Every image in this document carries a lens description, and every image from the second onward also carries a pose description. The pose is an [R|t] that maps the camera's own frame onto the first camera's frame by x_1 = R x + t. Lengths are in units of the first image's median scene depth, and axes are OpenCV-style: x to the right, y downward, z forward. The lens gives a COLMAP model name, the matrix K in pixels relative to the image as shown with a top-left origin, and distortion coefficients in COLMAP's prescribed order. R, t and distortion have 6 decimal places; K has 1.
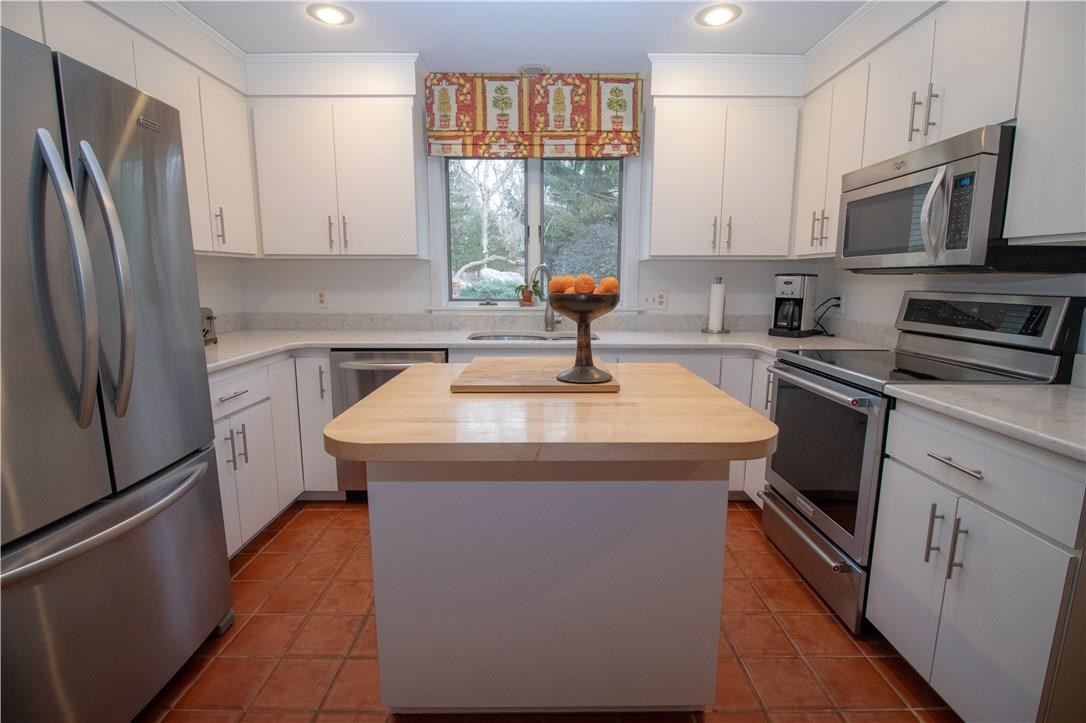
lens RADIAL K [[507.7, 0, 546.1], [0, 507.7, 359.5], [0, 0, 1]] dist [-0.001538, -0.011480]
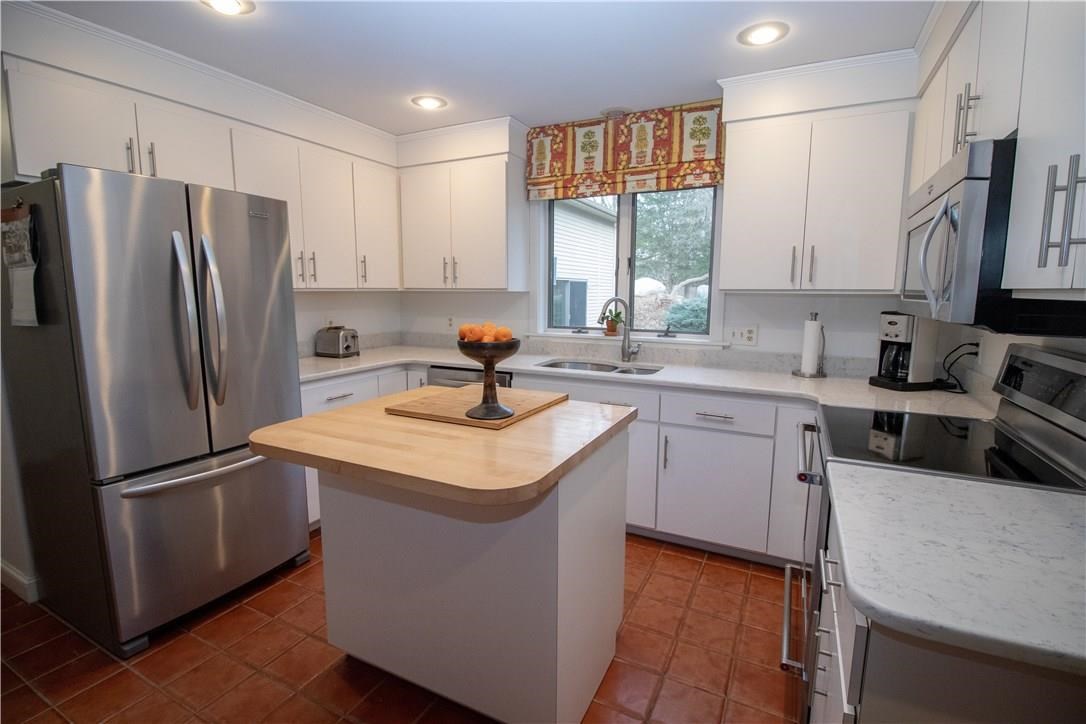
lens RADIAL K [[507.7, 0, 546.1], [0, 507.7, 360.0], [0, 0, 1]] dist [-0.001538, -0.011480]
pose [[0.887849, 0.065377, -0.455468, 0.349161], [-0.076301, 0.997069, -0.005617, -0.043585], [0.453766, 0.039739, 0.890235, 0.022654]]
